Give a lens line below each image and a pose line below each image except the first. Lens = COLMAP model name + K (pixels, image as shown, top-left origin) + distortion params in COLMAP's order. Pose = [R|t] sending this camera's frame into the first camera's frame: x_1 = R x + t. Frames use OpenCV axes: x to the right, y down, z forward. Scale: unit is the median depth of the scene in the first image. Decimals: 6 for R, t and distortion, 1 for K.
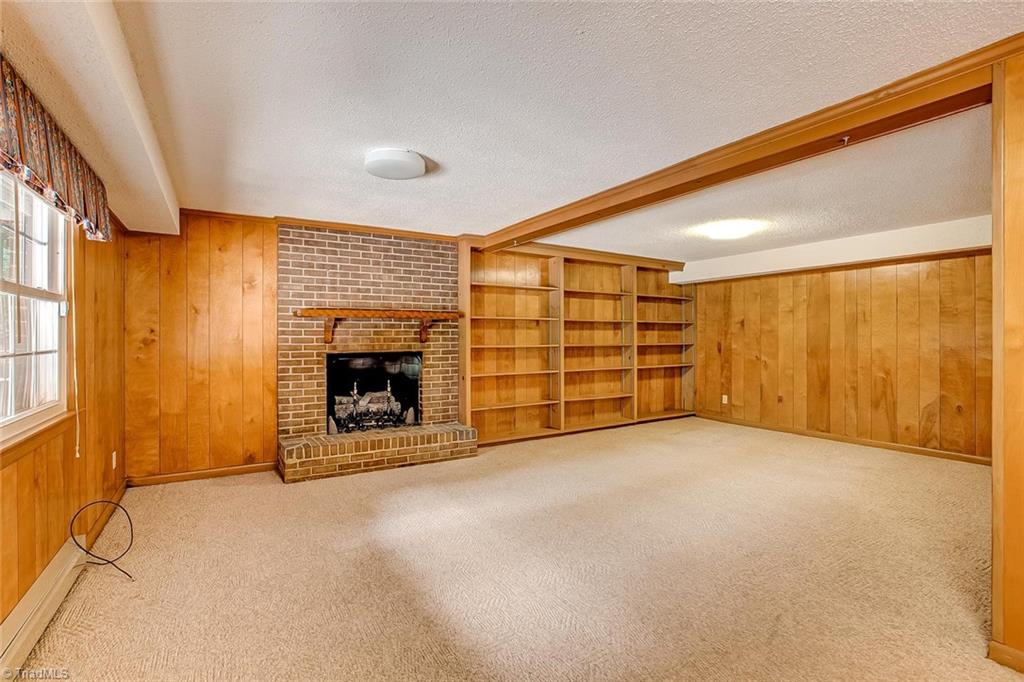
lens RADIAL K [[479.4, 0, 507.8], [0, 479.4, 339.2], [0, 0, 1]] dist [-0.036810, 0.012281]
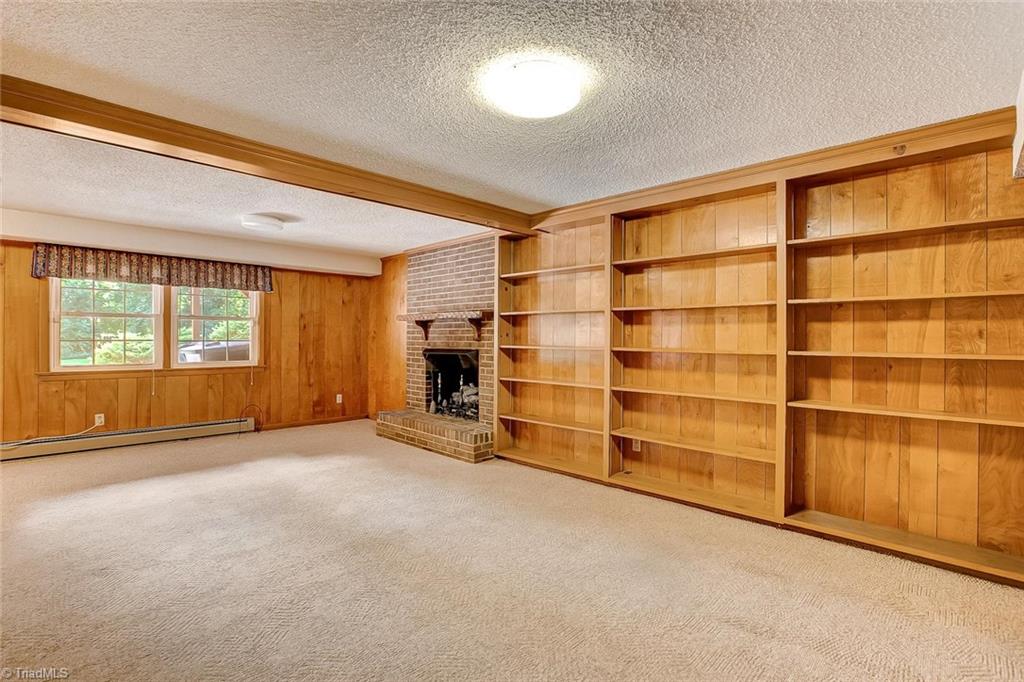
lens RADIAL K [[479.4, 0, 507.4], [0, 479.4, 340.5], [0, 0, 1]] dist [-0.036810, 0.012281]
pose [[0.224700, 0.012415, -0.974349, 0.604820], [-0.004233, 0.999922, 0.011764, -0.004811], [0.974419, 0.001481, 0.224735, 0.604935]]
